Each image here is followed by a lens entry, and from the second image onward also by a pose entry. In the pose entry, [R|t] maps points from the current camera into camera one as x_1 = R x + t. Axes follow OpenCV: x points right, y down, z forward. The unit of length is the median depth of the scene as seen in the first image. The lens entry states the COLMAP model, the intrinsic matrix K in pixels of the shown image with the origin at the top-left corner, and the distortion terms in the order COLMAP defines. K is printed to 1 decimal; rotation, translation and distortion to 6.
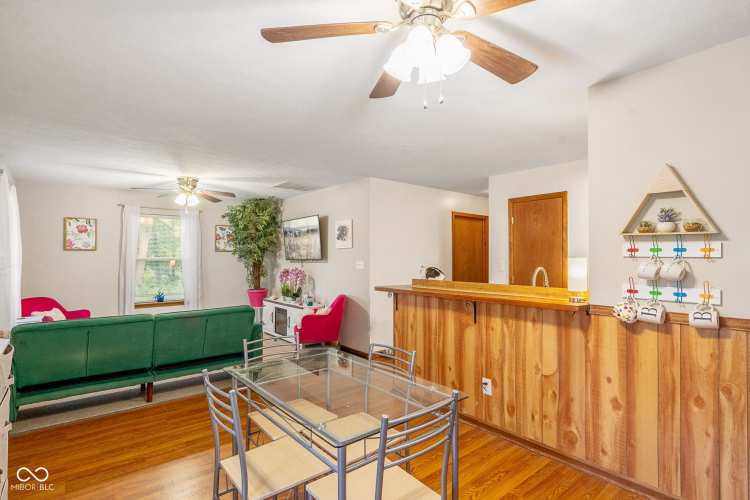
lens RADIAL K [[380.8, 0, 375.5], [0, 380.8, 252.5], [0, 0, 1]] dist [-0.021559, -0.000300]
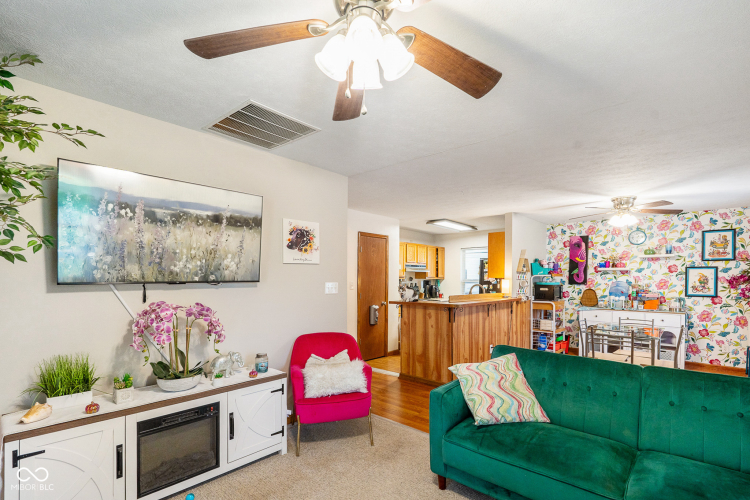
lens RADIAL K [[347.8, 0, 351.6], [0, 347.8, 281.9], [0, 0, 1]] dist [0.018684, -0.000594]
pose [[-0.119270, -0.013539, 0.992770, -0.697864], [-0.022676, 0.999683, 0.010909, 0.012275], [-0.992603, -0.021211, -0.119539, 1.006709]]
